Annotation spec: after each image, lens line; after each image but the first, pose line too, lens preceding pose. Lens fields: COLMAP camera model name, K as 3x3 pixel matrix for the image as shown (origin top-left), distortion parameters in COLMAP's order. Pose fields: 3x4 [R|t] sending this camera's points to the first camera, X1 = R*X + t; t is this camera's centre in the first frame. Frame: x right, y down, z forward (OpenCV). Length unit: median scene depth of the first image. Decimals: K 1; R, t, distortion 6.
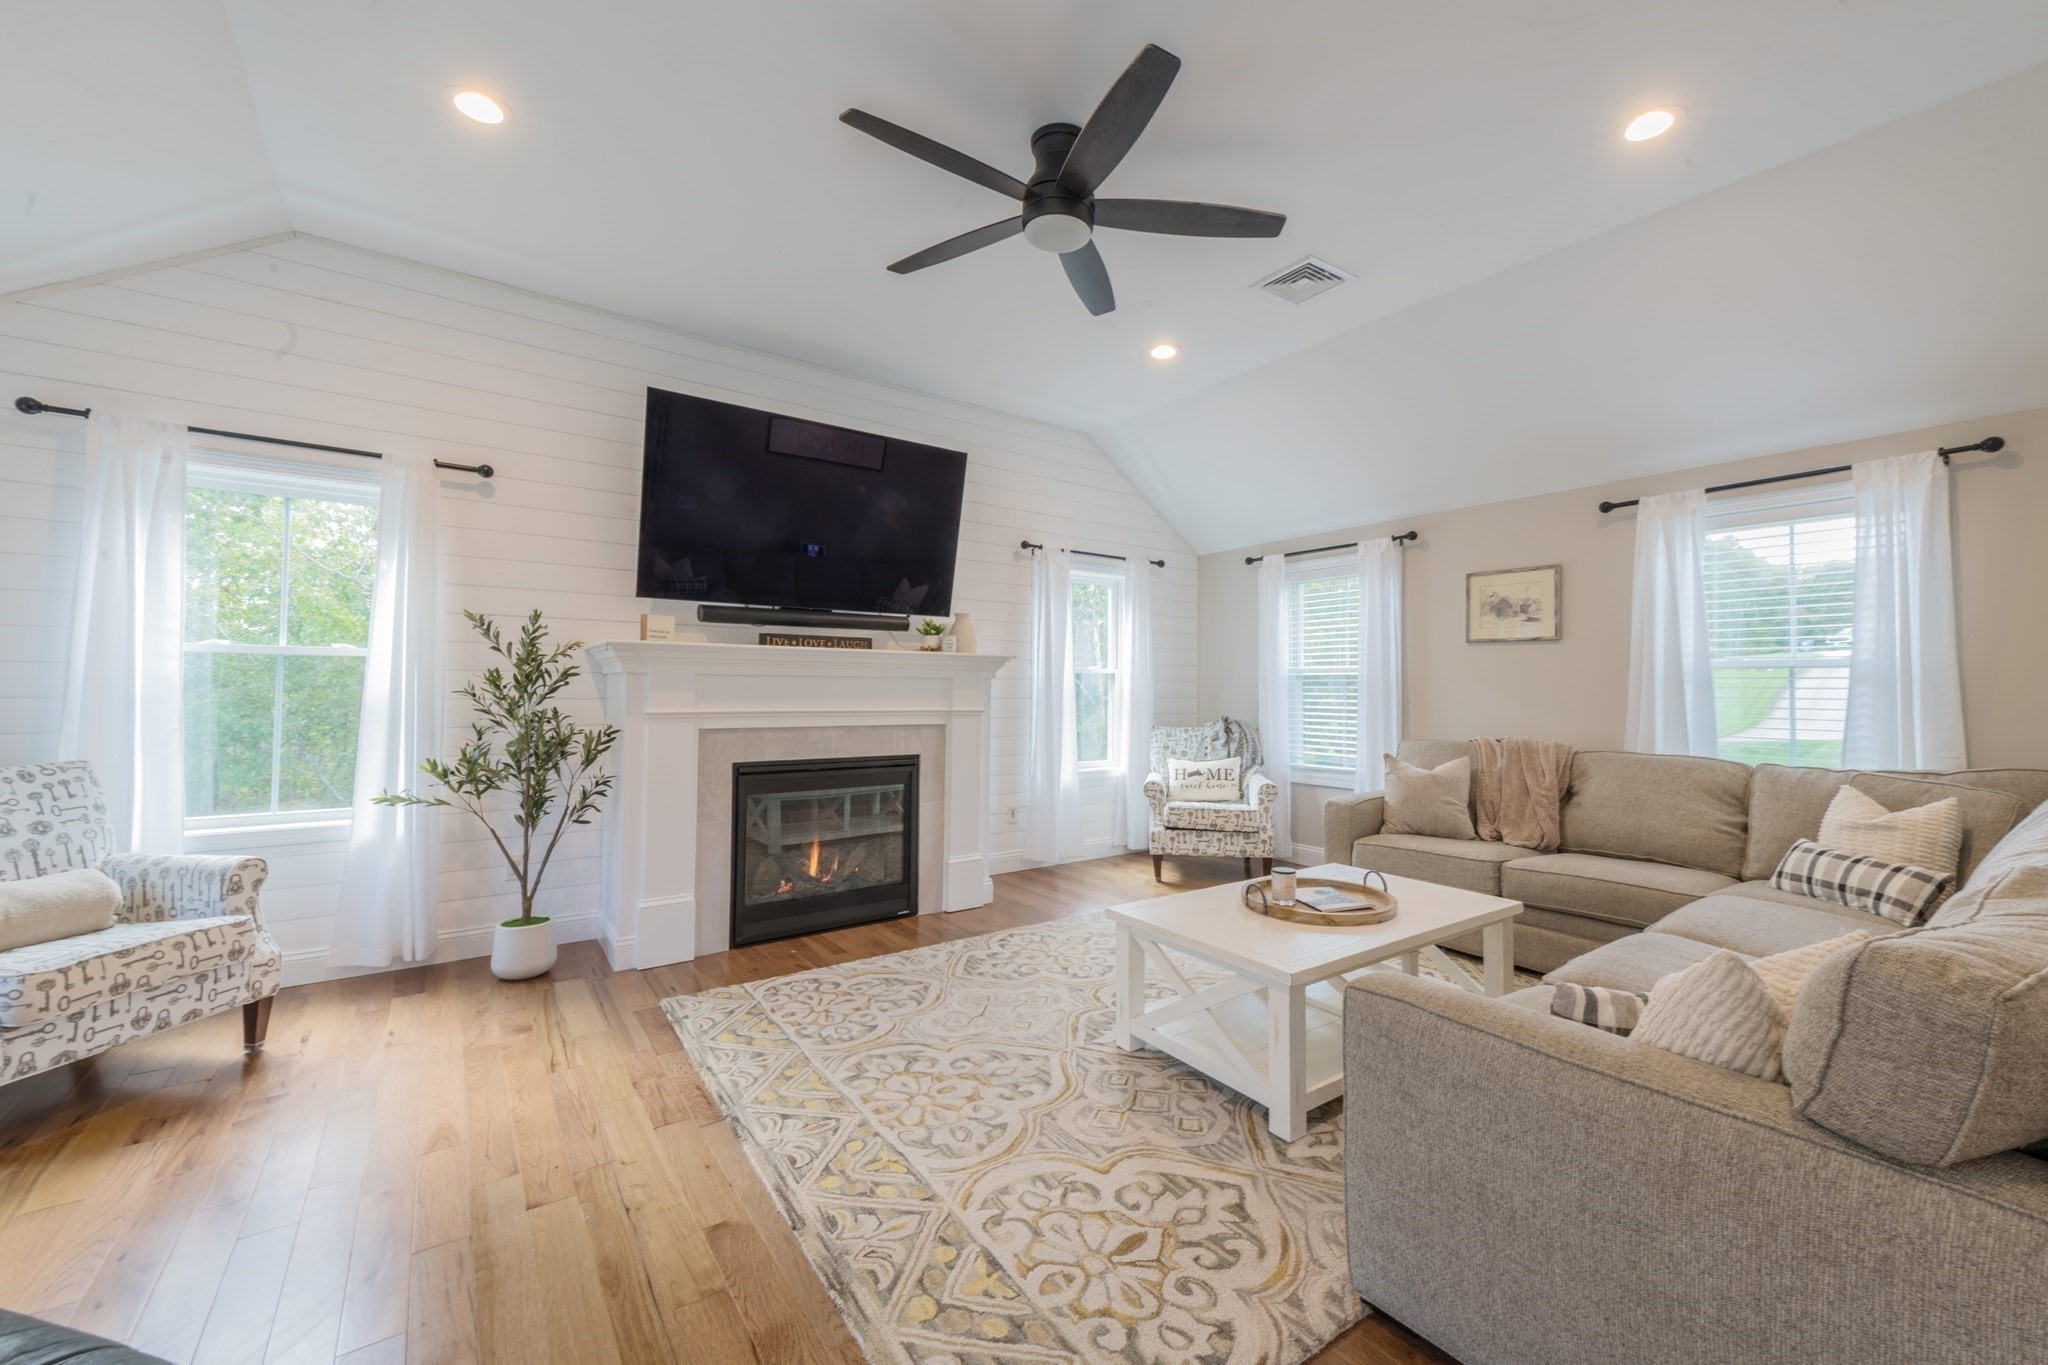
lens RADIAL K [[800.6, 0, 1026.9], [0, 800.6, 676.8], [0, 0, 1]] dist [0.001151, 0.000018]
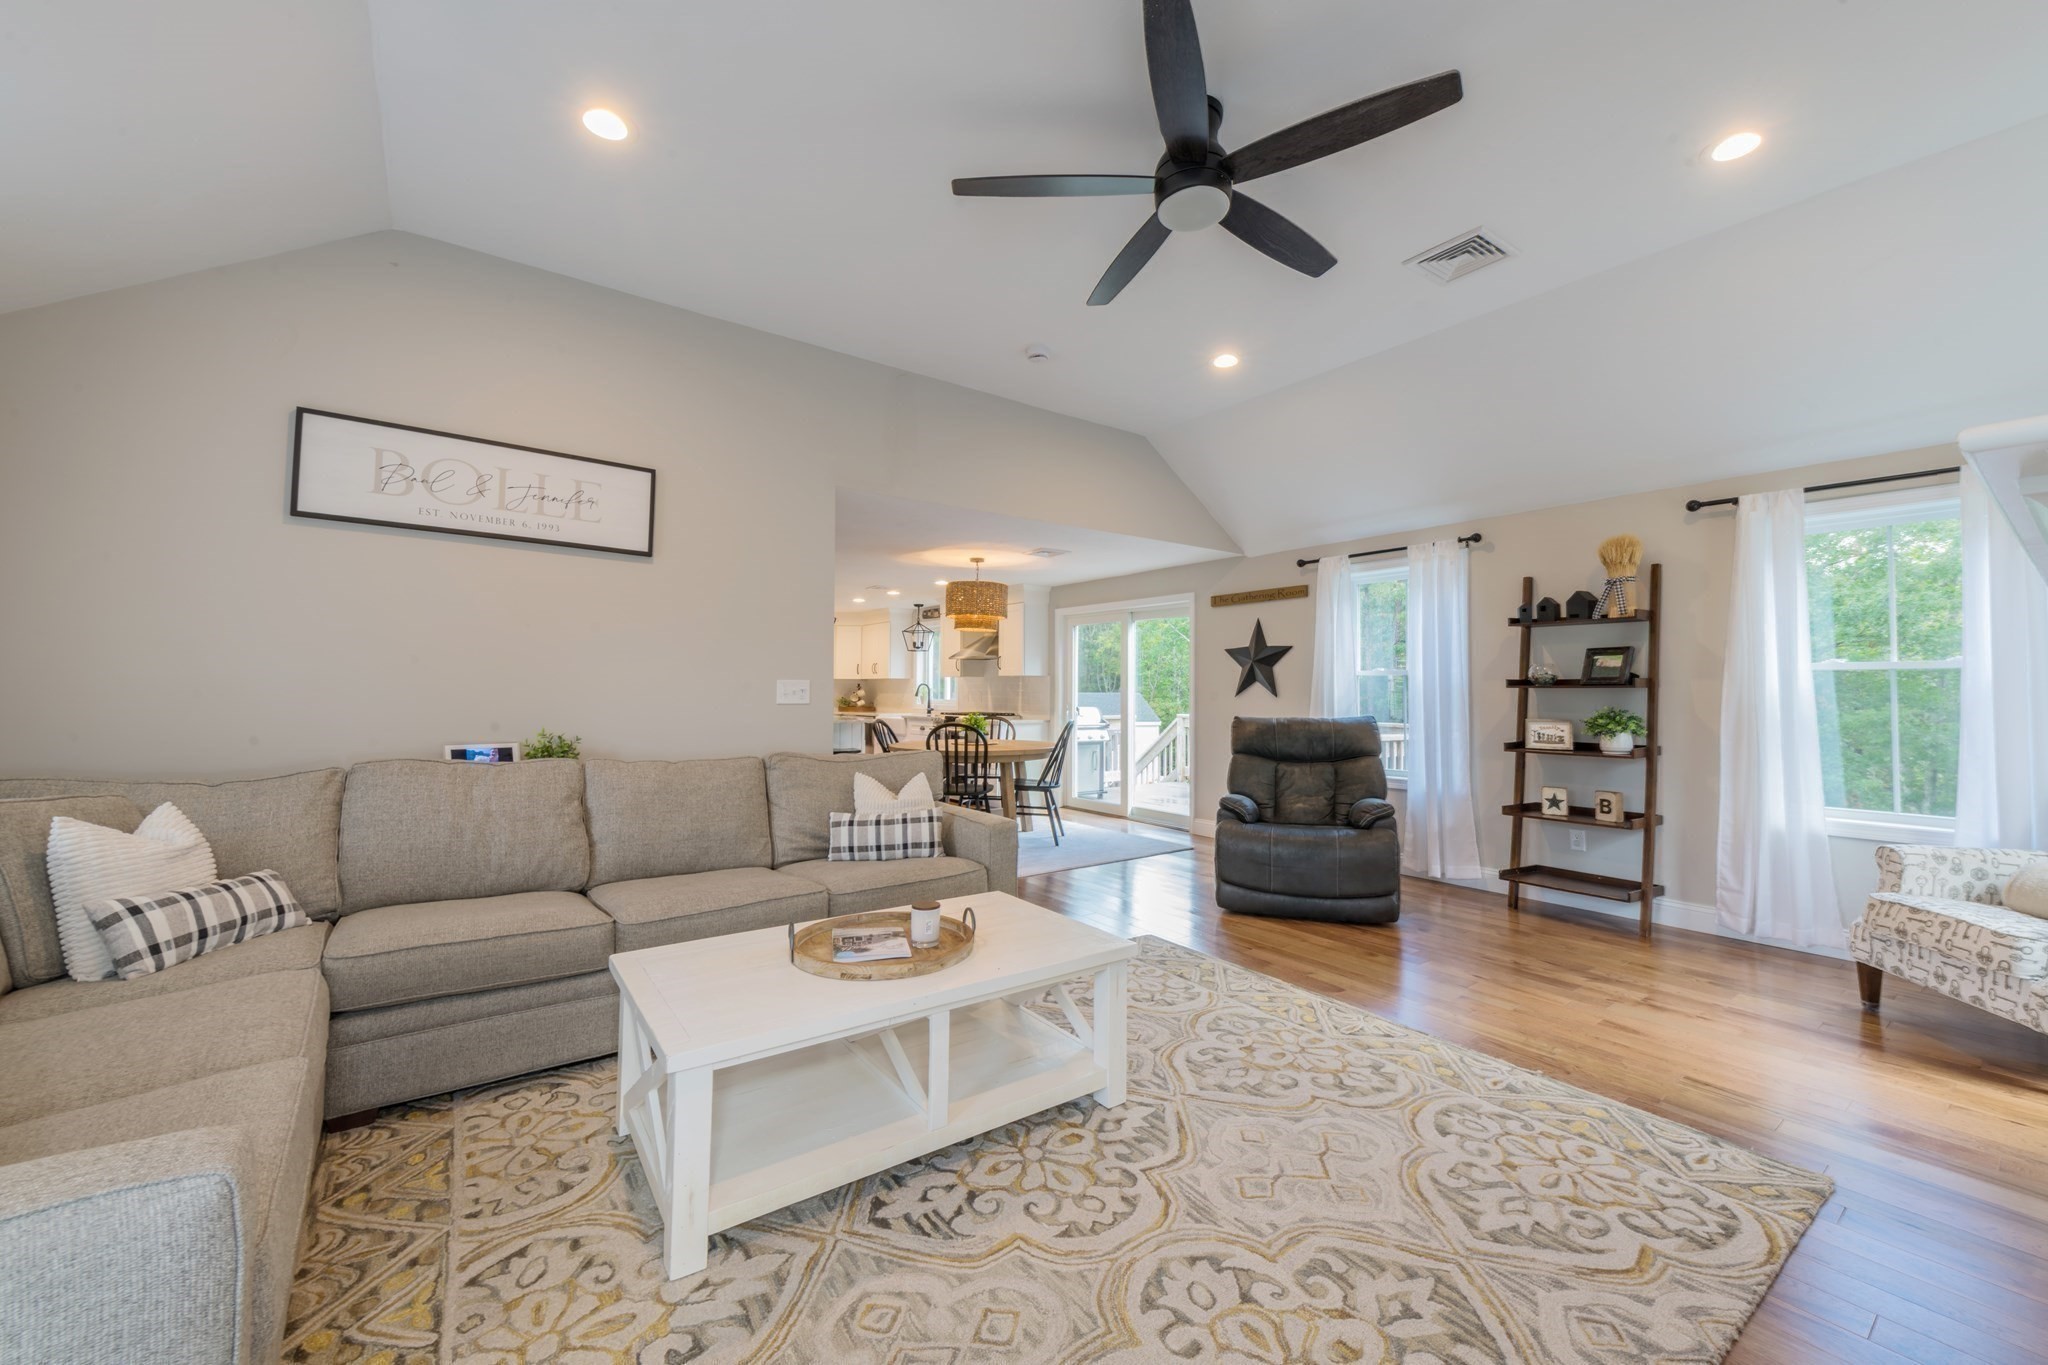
lens RADIAL K [[800.6, 0, 1020.4], [0, 800.6, 680.1], [0, 0, 1]] dist [0.001151, 0.000018]
pose [[-0.999918, -0.012393, -0.003292, 0.232700], [-0.012286, 0.999451, -0.030778, 0.033102], [0.003672, -0.030735, -0.999521, 1.864543]]
